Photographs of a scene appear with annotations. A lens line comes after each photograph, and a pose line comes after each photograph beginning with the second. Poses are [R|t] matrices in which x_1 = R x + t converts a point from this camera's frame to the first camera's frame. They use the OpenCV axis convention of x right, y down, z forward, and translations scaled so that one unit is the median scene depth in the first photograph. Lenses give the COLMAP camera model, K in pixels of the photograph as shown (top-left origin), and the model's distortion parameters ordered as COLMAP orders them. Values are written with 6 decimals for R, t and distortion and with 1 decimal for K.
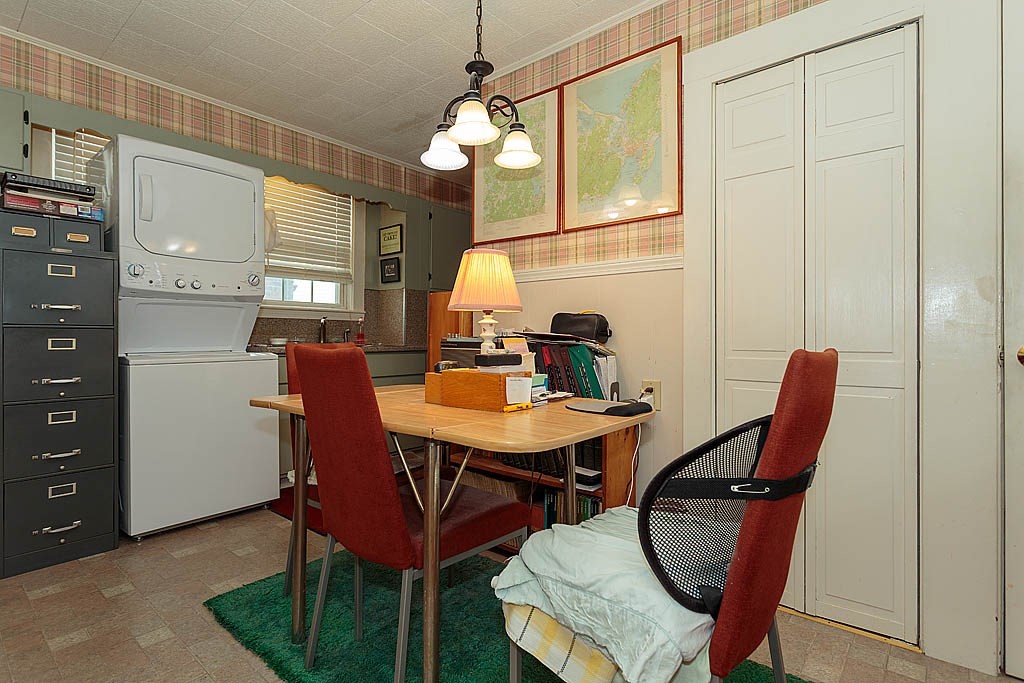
lens RADIAL K [[495.5, 0, 506.9], [0, 495.5, 342.5], [0, 0, 1]] dist [-0.003066, -0.000173]
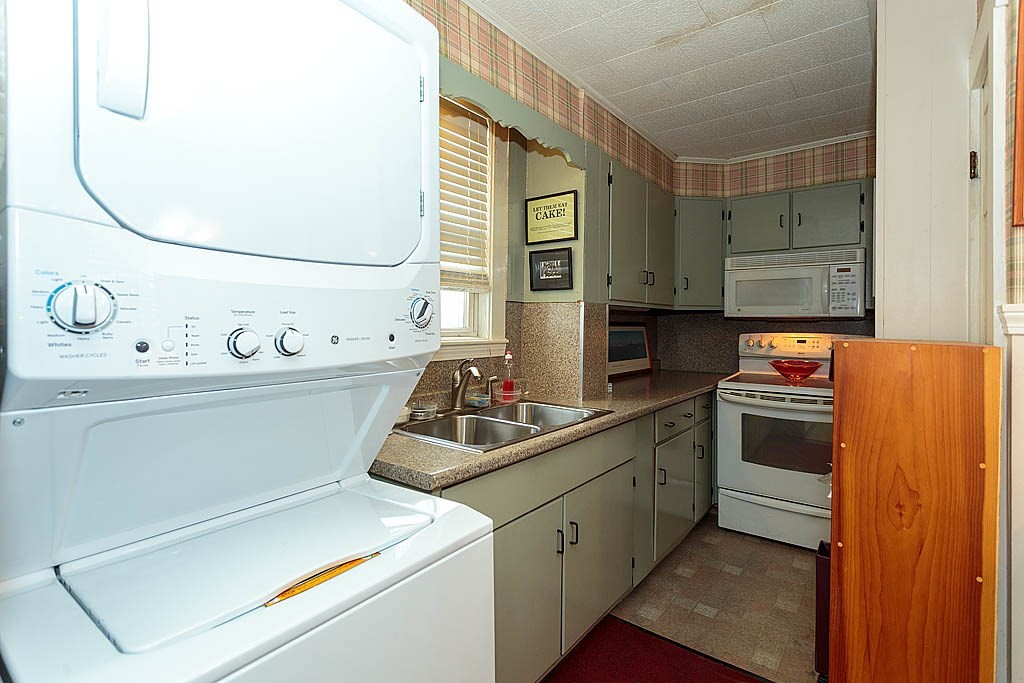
lens RADIAL K [[495.5, 0, 517.9], [0, 495.5, 331.3], [0, 0, 1]] dist [-0.003066, -0.000173]
pose [[0.998718, -0.000874, 0.050621, -0.309321], [0.000579, 0.999983, 0.005846, -0.077350], [-0.050625, -0.005809, 0.998701, 0.421580]]
